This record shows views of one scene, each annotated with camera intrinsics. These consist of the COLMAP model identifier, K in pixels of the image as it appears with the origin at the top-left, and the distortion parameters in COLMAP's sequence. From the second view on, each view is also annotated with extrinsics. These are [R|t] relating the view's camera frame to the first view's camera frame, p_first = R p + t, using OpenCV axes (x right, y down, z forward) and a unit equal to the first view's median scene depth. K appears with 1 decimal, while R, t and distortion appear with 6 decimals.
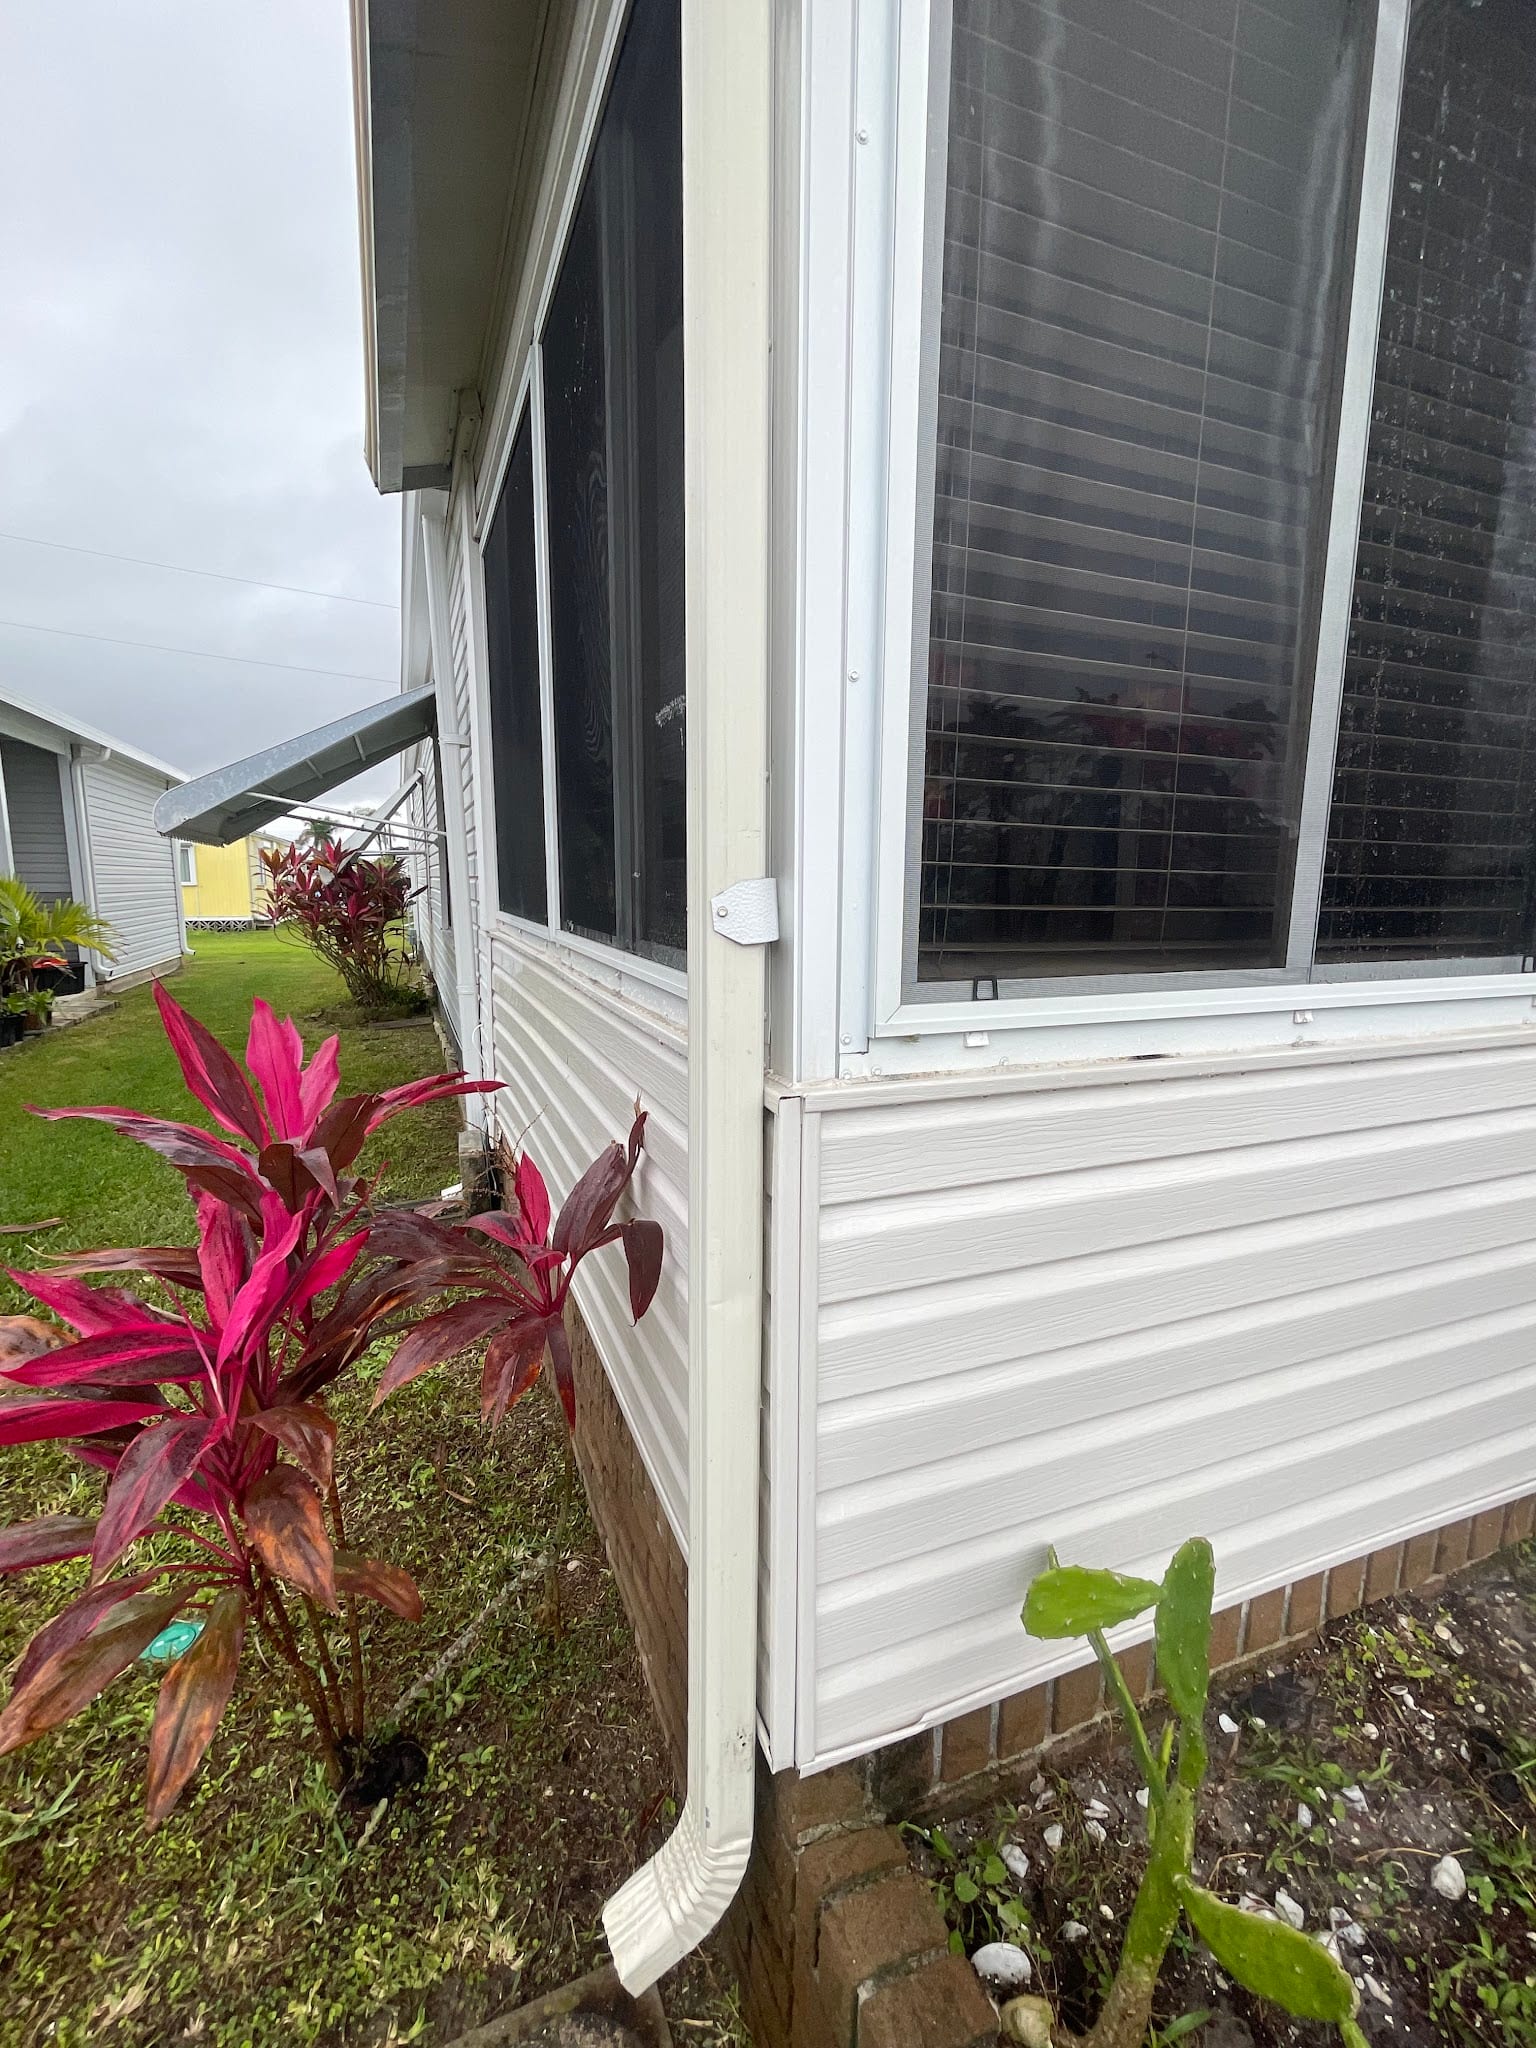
lens RADIAL K [[913.6, 0, 768.0], [0, 913.6, 1024.0], [0, 0, 1]] dist [-0.000909, -0.000214]
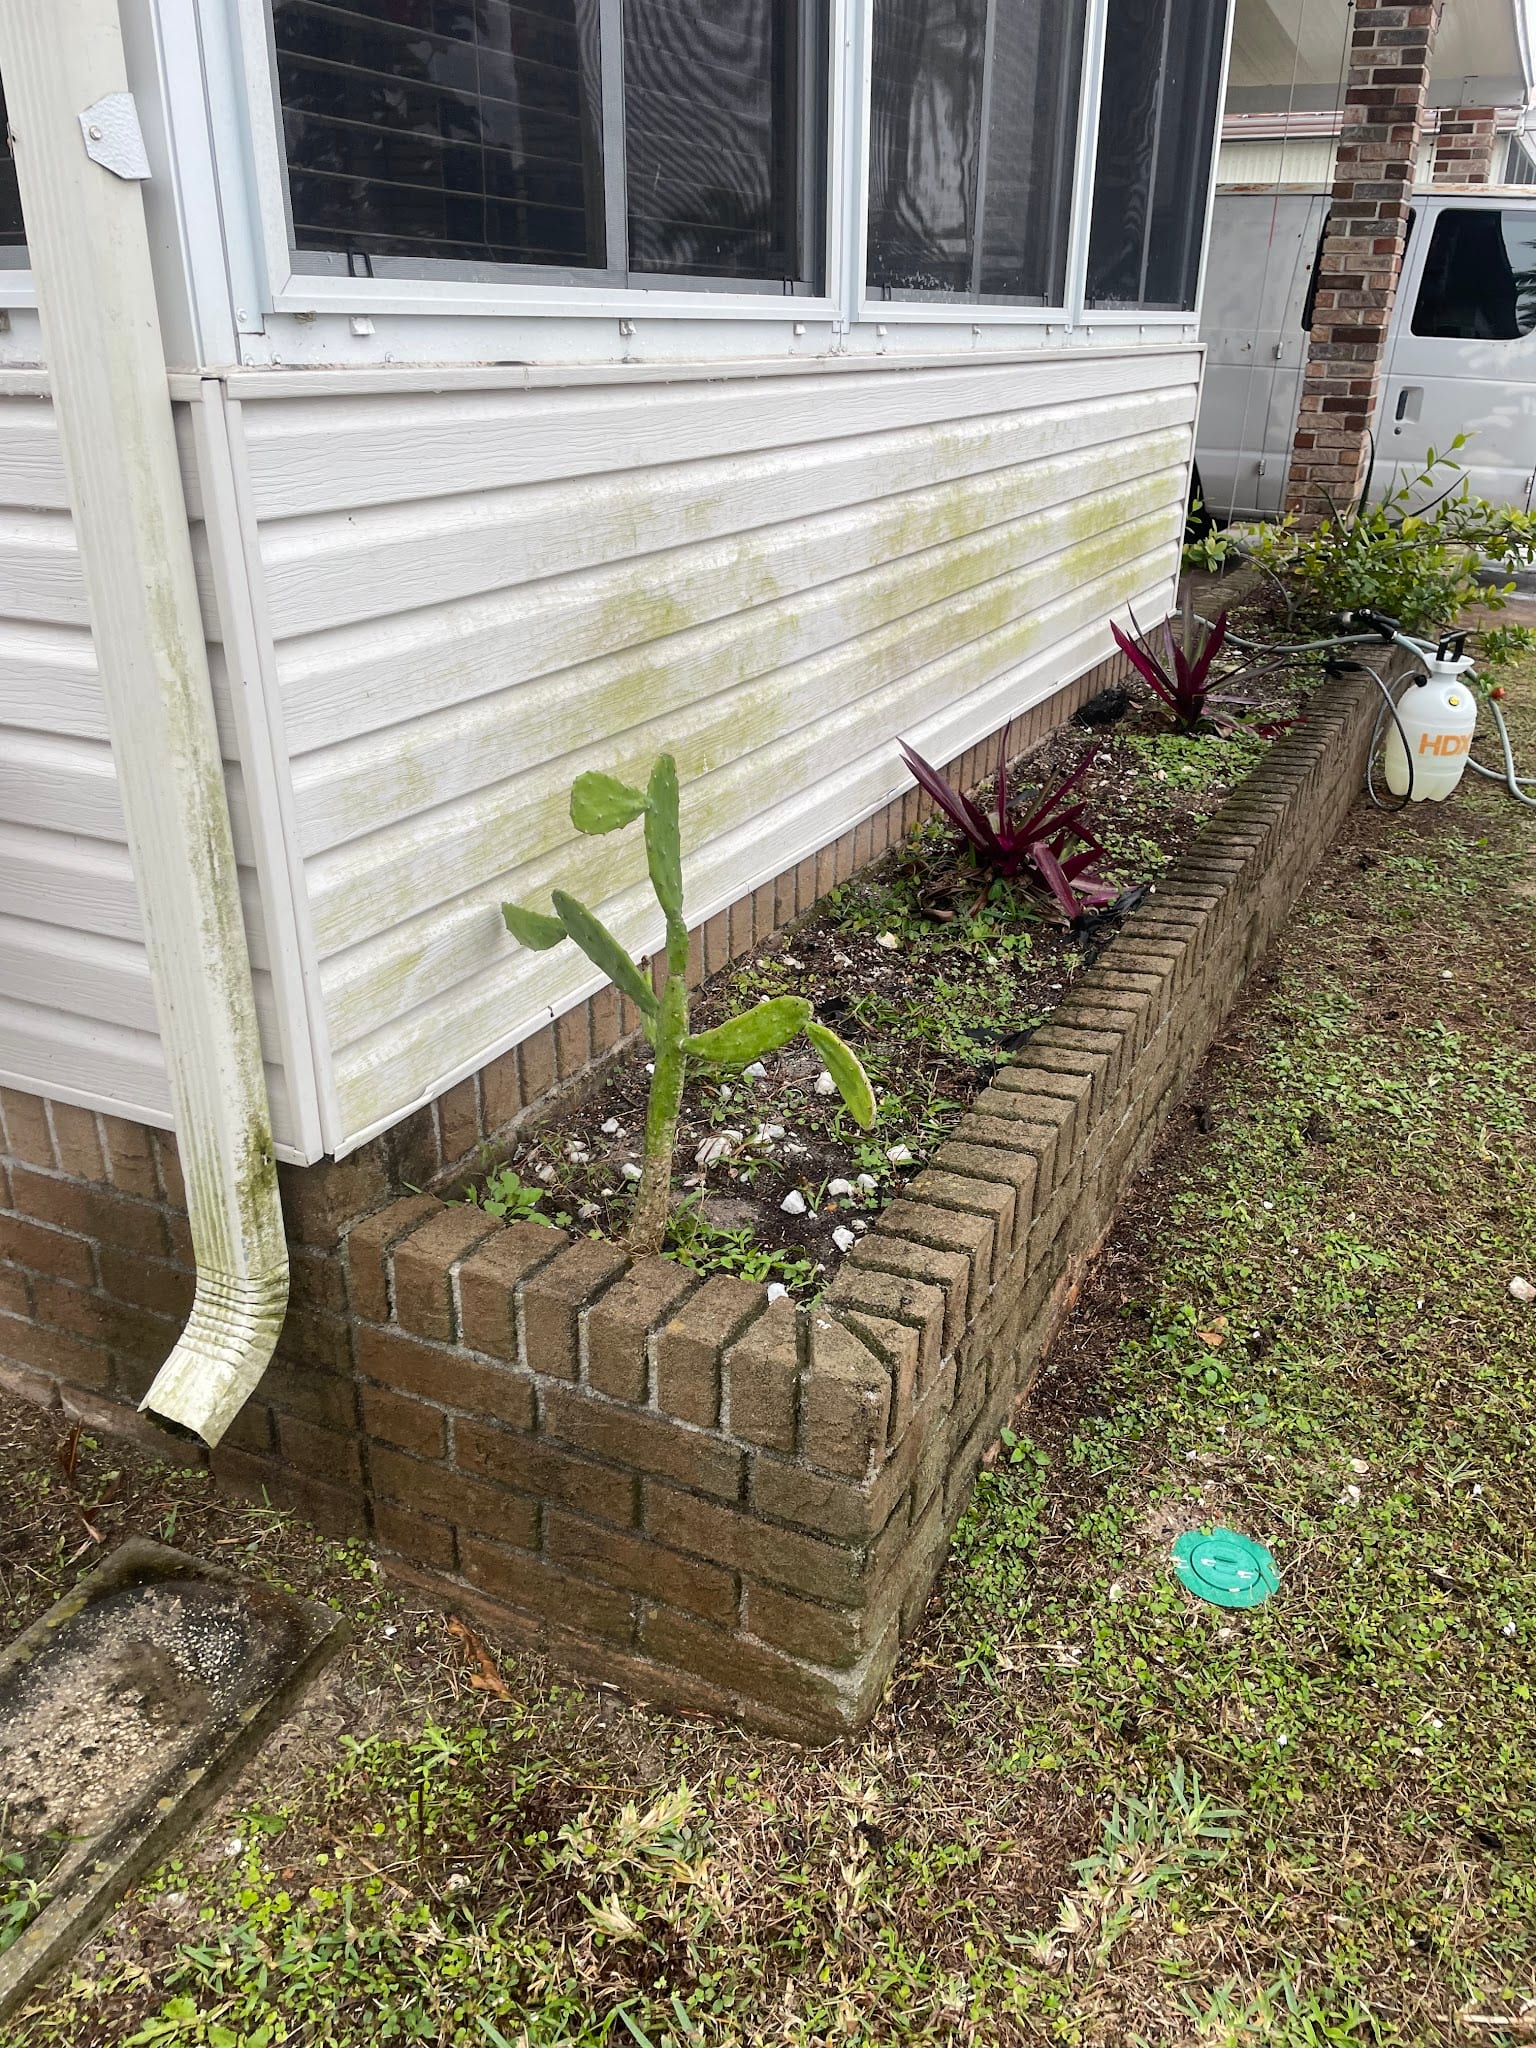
lens RADIAL K [[1558.9, 0, 791.8], [0, 1558.9, 1048.2], [0, 0, 1]] dist [0.084287, -0.107181]
pose [[0.737203, -0.282580, 0.613743, -0.452962], [0.096723, 0.943126, 0.318054, 0.171507], [-0.668713, -0.175107, 0.722607, -0.387890]]
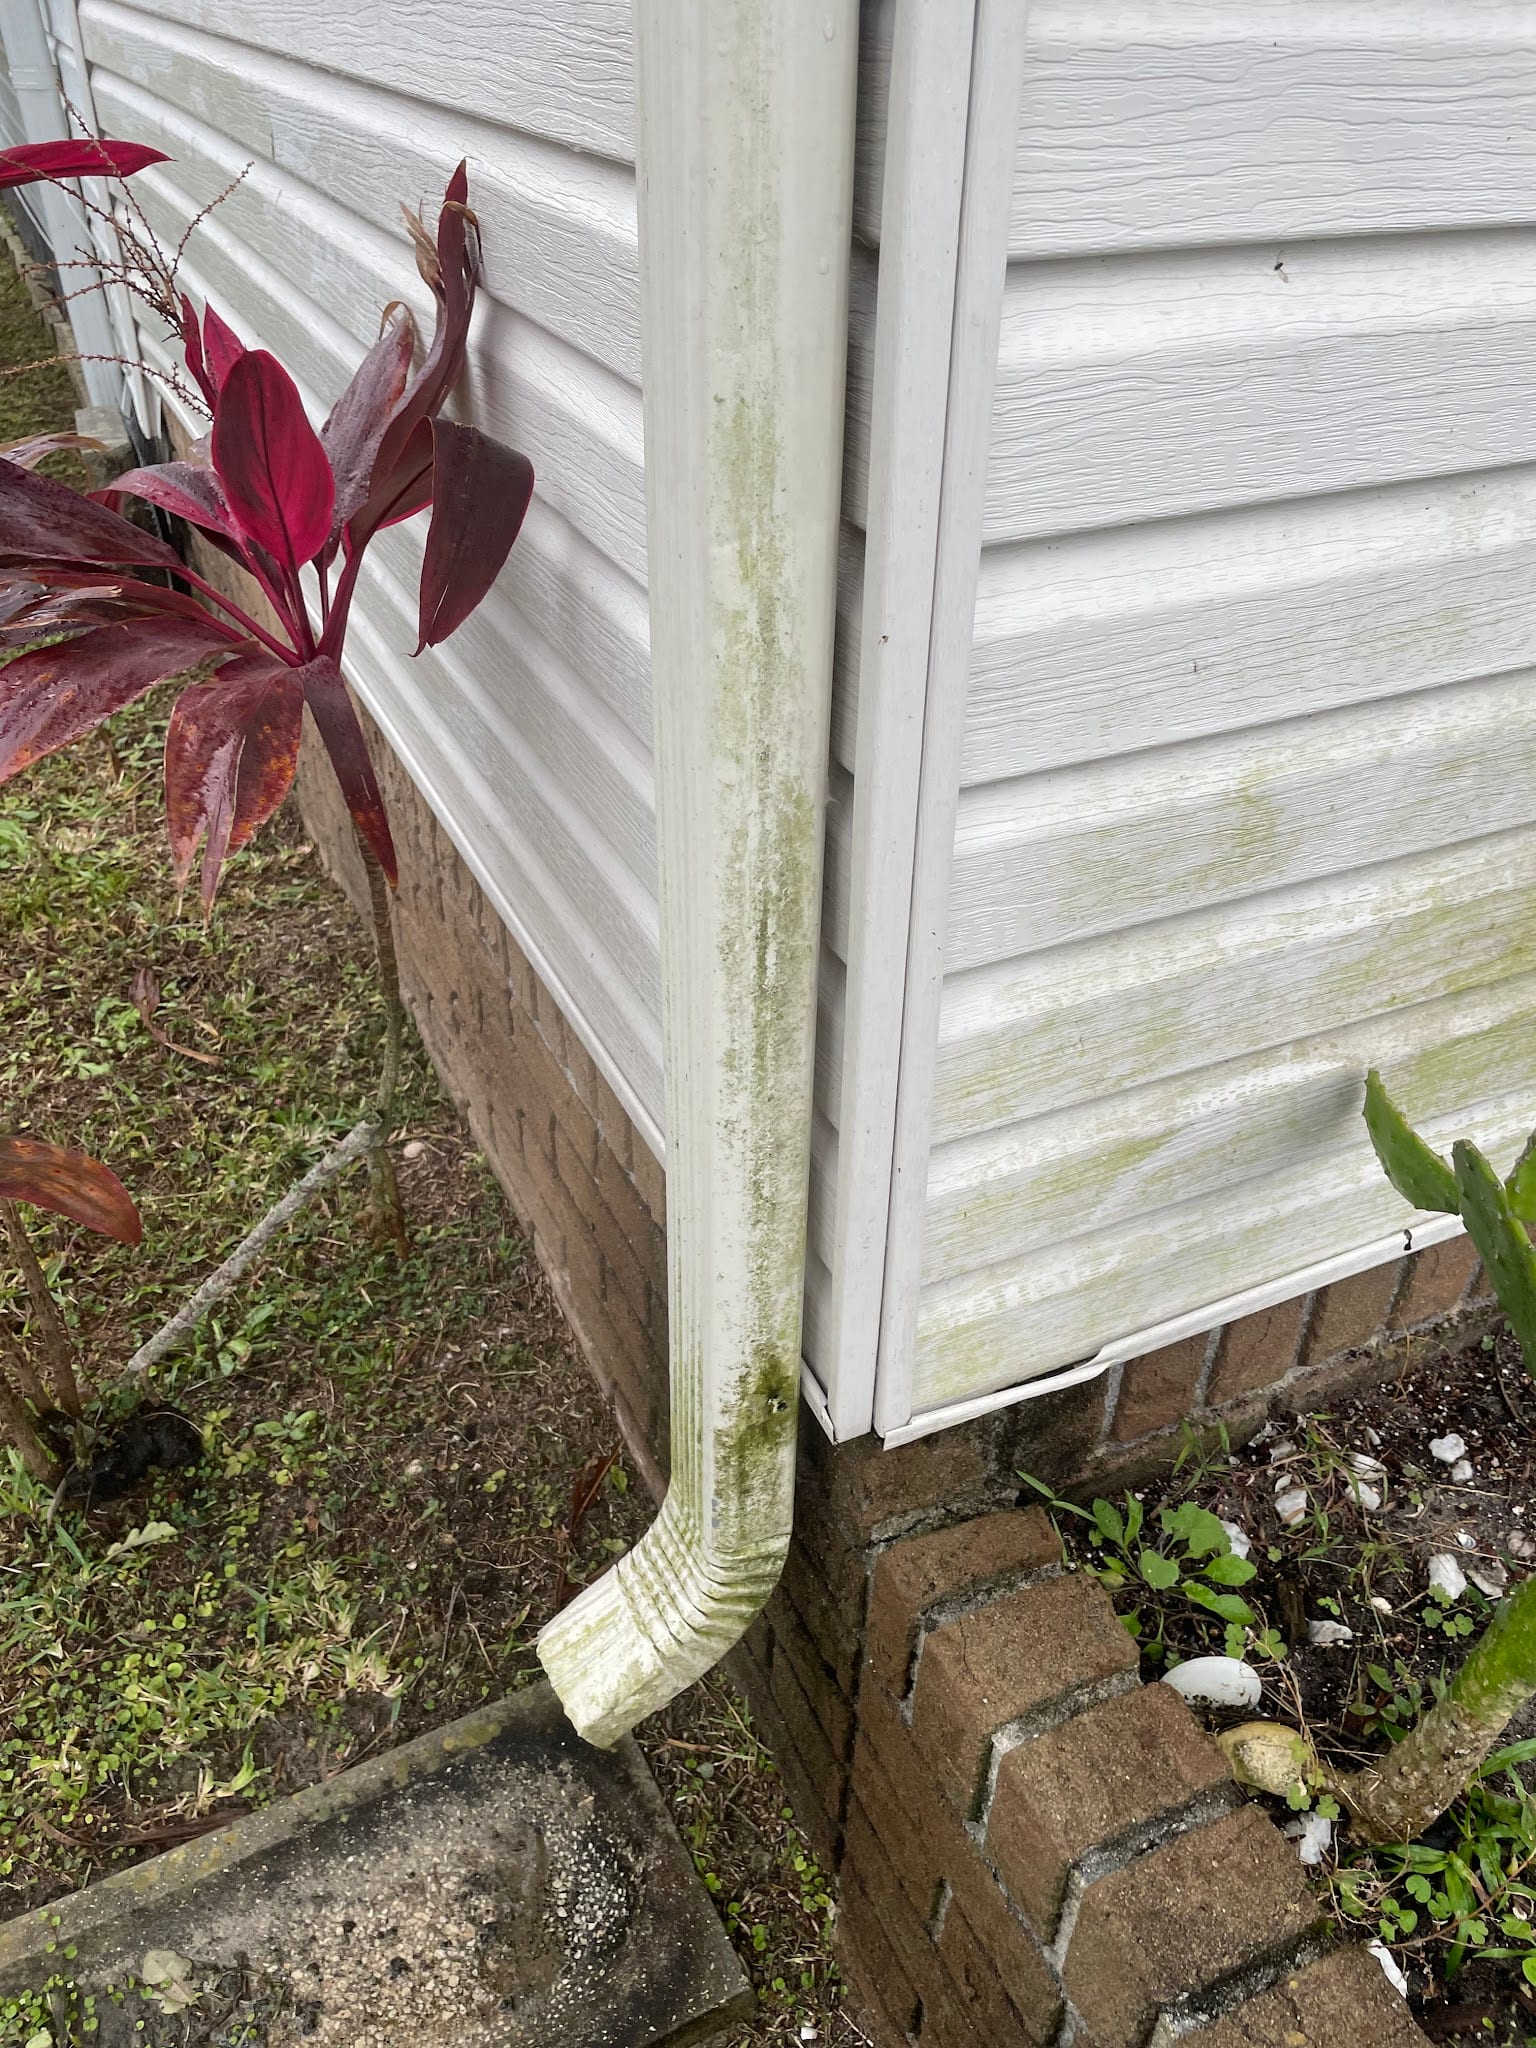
lens RADIAL K [[1558.9, 0, 791.8], [0, 1558.9, 1048.2], [0, 0, 1]] dist [0.084287, -0.107181]
pose [[0.997640, -0.027292, 0.063012, -0.055555], [-0.004064, 0.892551, 0.450928, 0.137165], [-0.068548, -0.450120, 0.890333, 0.203898]]
